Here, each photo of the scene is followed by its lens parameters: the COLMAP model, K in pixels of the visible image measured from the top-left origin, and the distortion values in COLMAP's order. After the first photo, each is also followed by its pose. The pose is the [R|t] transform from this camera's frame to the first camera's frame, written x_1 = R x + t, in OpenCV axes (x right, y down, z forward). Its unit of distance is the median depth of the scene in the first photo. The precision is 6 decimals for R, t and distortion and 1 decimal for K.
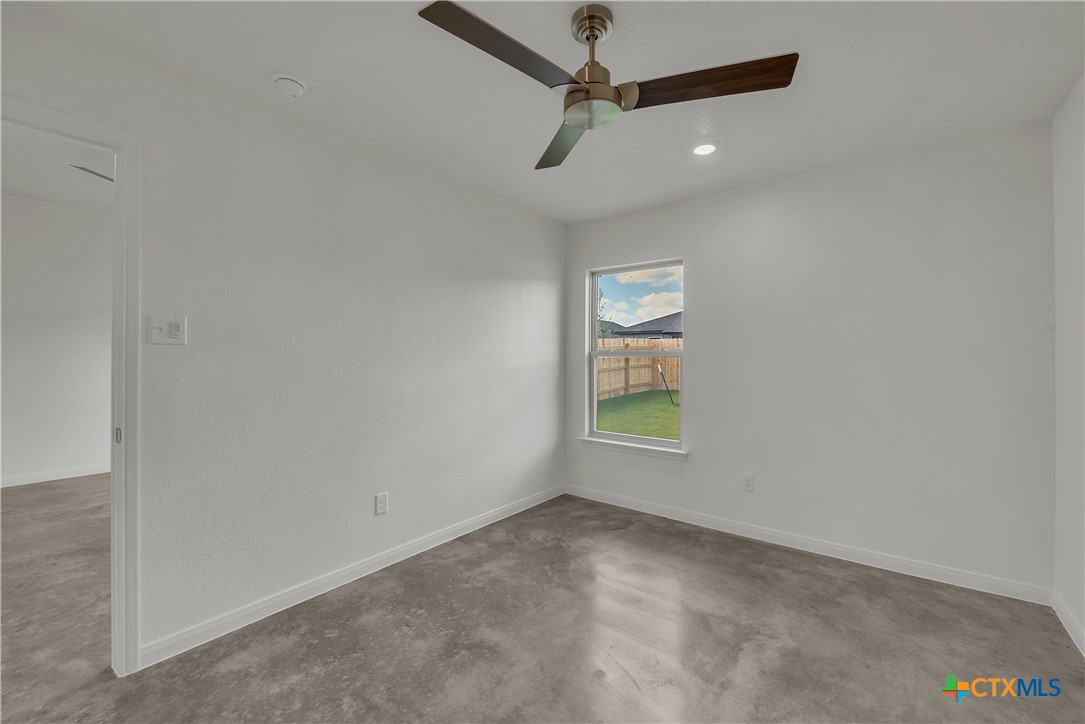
lens RADIAL K [[431.1, 0, 542.7], [0, 431.1, 354.4], [0, 0, 1]] dist [-0.001340, -0.000282]
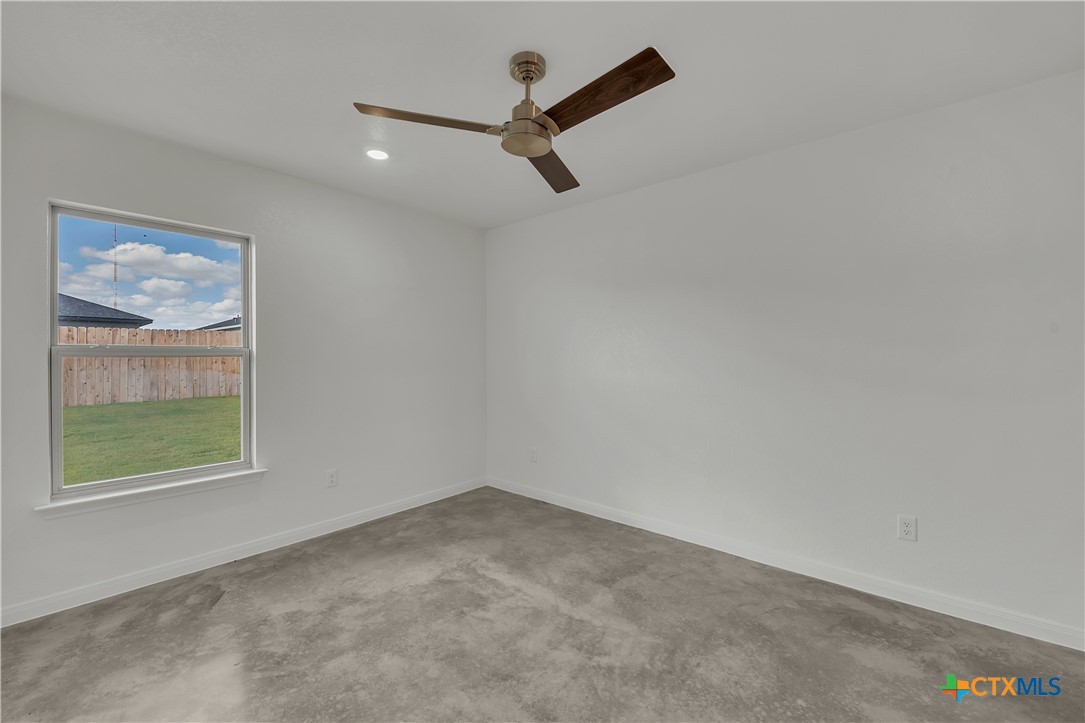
lens RADIAL K [[431.1, 0, 542.7], [0, 431.1, 353.9], [0, 0, 1]] dist [-0.001340, -0.000282]
pose [[0.075294, 0.001217, 0.997161, -0.548696], [-0.003508, 0.999993, -0.000956, 0.000156], [-0.997155, -0.003426, 0.075298, 0.458996]]
